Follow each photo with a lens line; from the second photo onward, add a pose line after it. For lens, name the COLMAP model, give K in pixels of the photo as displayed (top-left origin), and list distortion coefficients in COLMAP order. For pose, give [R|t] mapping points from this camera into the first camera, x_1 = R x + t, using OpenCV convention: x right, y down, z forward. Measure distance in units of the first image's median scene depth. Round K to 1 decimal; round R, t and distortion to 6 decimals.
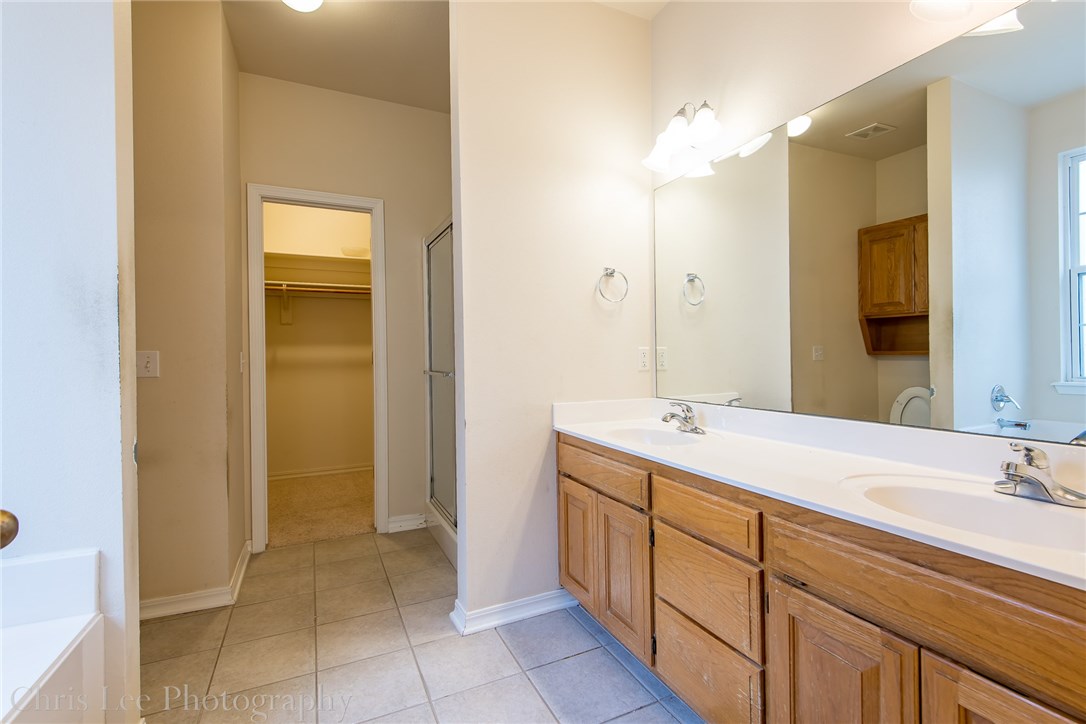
lens RADIAL K [[488.2, 0, 547.8], [0, 488.2, 353.2], [0, 0, 1]] dist [0.045864, -0.025581]
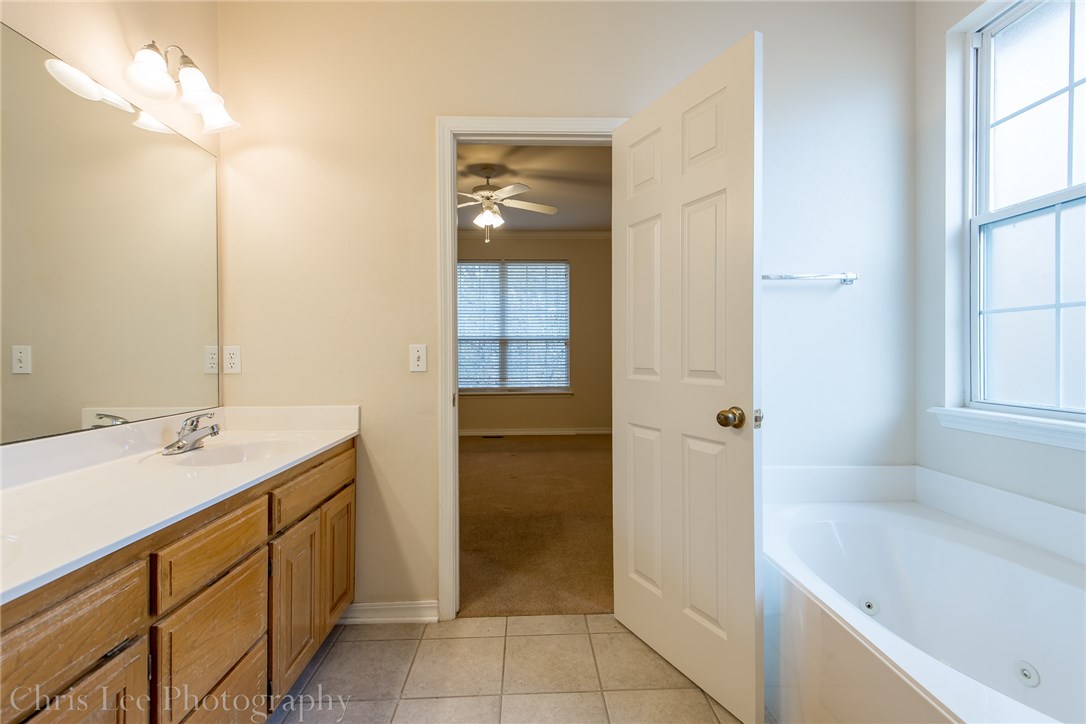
lens RADIAL K [[488.2, 0, 547.8], [0, 488.2, 353.2], [0, 0, 1]] dist [0.045864, -0.025581]
pose [[-0.915714, 0.014299, 0.401577, -0.497486], [0.013087, 0.999898, -0.005762, 0.010229], [-0.401618, -0.000021, -0.915807, 1.424975]]
